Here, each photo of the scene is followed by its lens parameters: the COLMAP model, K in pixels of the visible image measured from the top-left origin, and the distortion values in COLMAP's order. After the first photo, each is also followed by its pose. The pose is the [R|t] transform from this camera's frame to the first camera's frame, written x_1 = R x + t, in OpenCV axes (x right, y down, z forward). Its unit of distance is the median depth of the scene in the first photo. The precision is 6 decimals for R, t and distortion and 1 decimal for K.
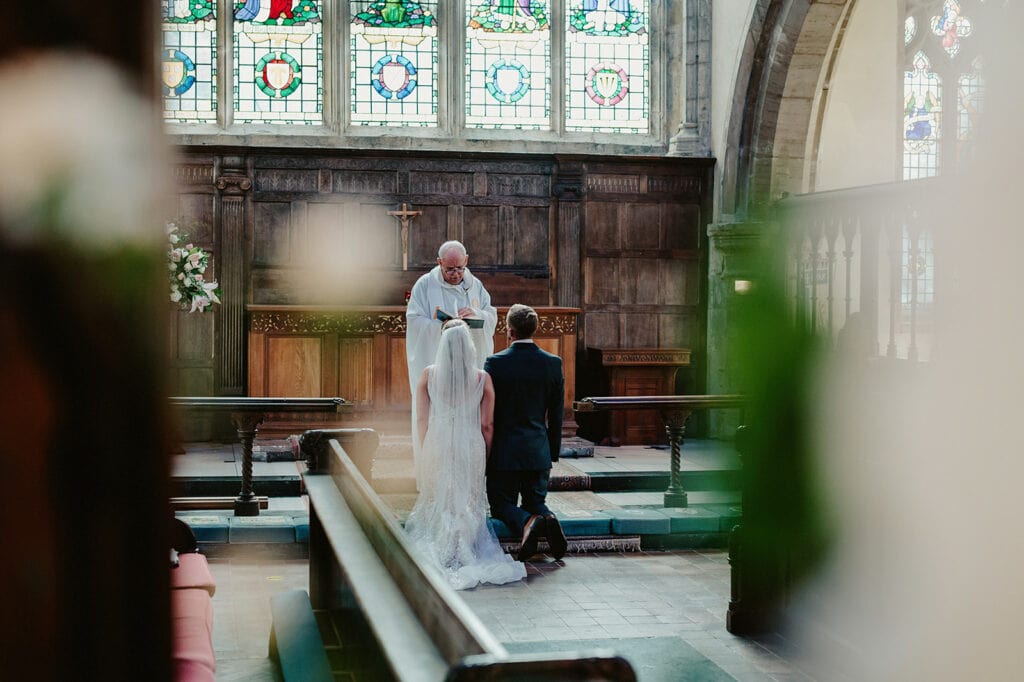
lens RADIAL K [[1576.1, 0, 512.0], [0, 1576.1, 341.0], [0, 0, 1]] dist [-0.029125, 0.010452]
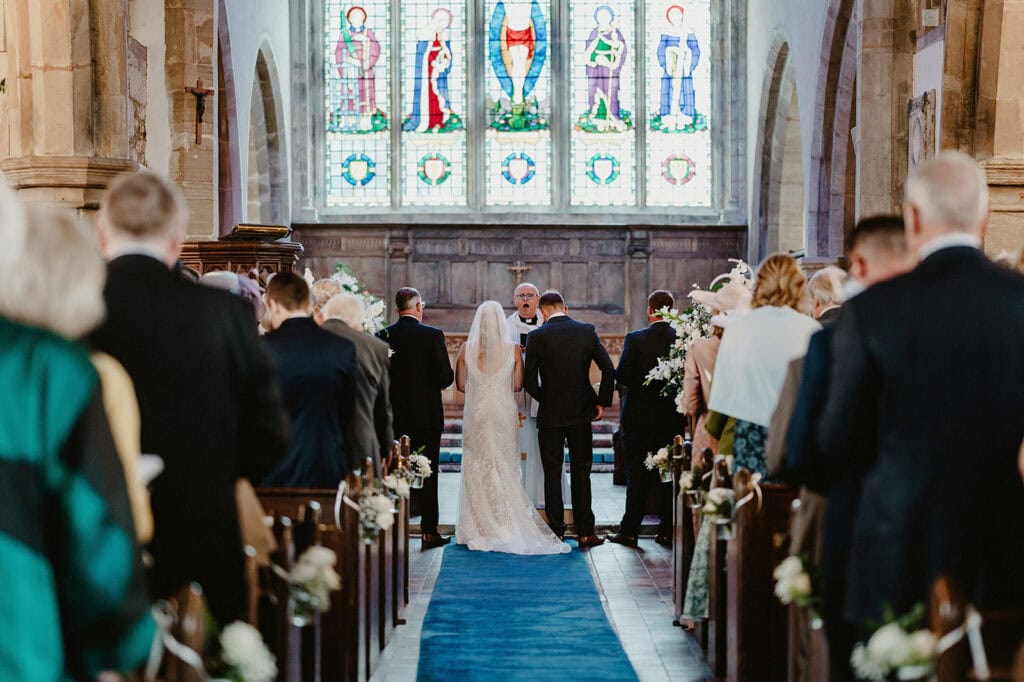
lens RADIAL K [[2041.4, 0, 512.0], [0, 2041.4, 341.0], [0, 0, 1]] dist [0.015739, 0.042293]
pose [[0.987213, -0.006005, -0.159293, 0.204058], [-0.000254, 0.999230, -0.039245, 0.052014], [0.159406, 0.038784, 0.986451, -0.753039]]
